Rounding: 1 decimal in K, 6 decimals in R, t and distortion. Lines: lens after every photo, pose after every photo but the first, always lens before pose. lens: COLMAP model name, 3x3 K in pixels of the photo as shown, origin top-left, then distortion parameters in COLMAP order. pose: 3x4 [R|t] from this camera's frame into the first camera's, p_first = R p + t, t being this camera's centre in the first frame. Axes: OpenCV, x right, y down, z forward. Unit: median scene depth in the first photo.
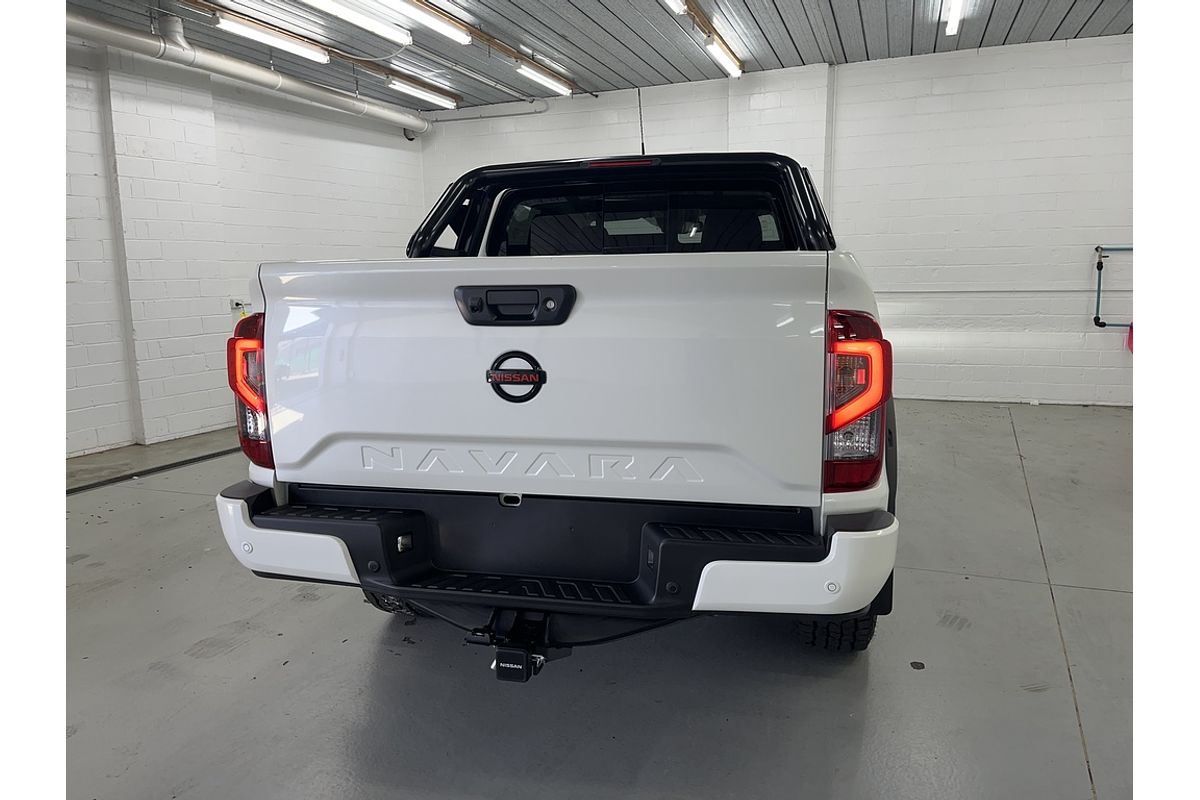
lens RADIAL K [[814.9, 0, 591.7], [0, 814.9, 382.4], [0, 0, 1]] dist [0.072498, -0.114319]
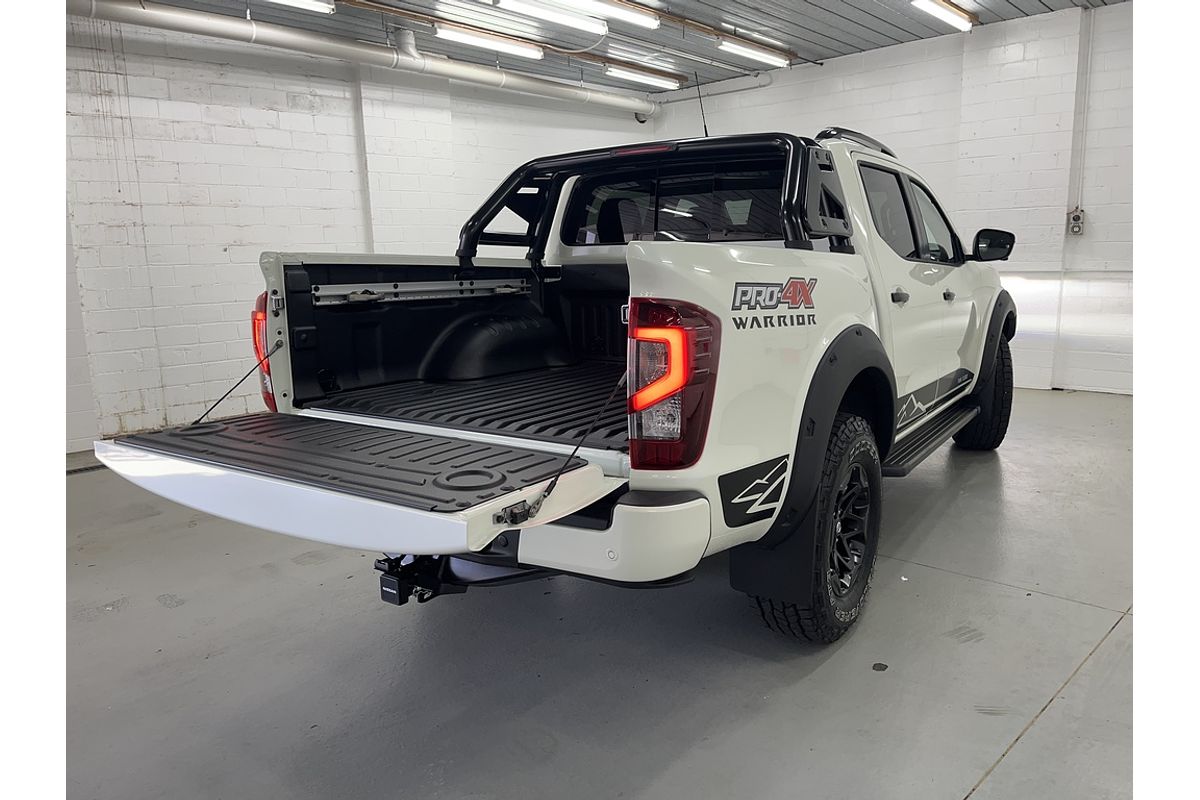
lens RADIAL K [[814.9, 0, 591.7], [0, 814.9, 382.4], [0, 0, 1]] dist [0.072498, -0.114319]
pose [[0.933665, 0.051643, -0.354404, 0.144786], [-0.041249, 0.998470, 0.036826, -0.003702], [0.355764, -0.019764, 0.934367, 0.002112]]
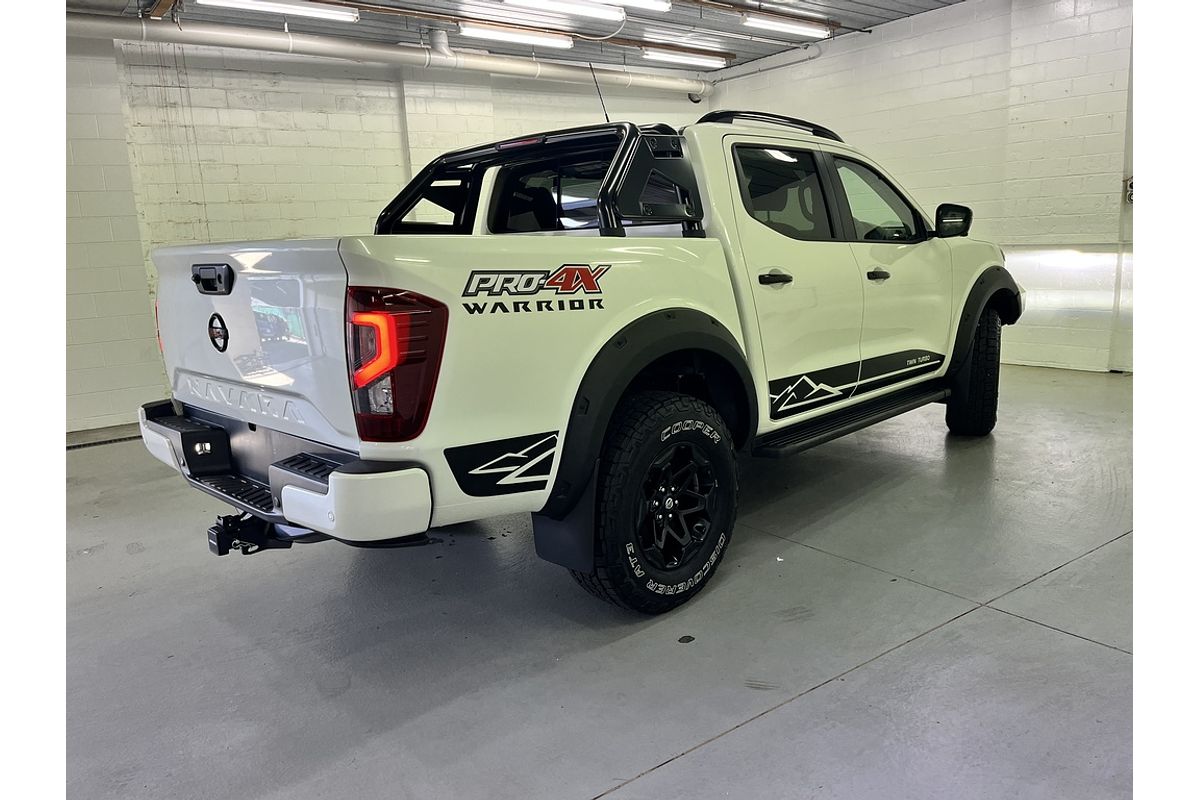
lens RADIAL K [[806.9, 0, 567.6], [0, 806.9, 372.4], [0, 0, 1]] dist [0.076457, -0.106634]
pose [[0.851577, 0.061959, -0.520555, 0.273317], [-0.037788, 0.997663, 0.056930, -0.010208], [0.522866, -0.028809, 0.851928, 0.041503]]
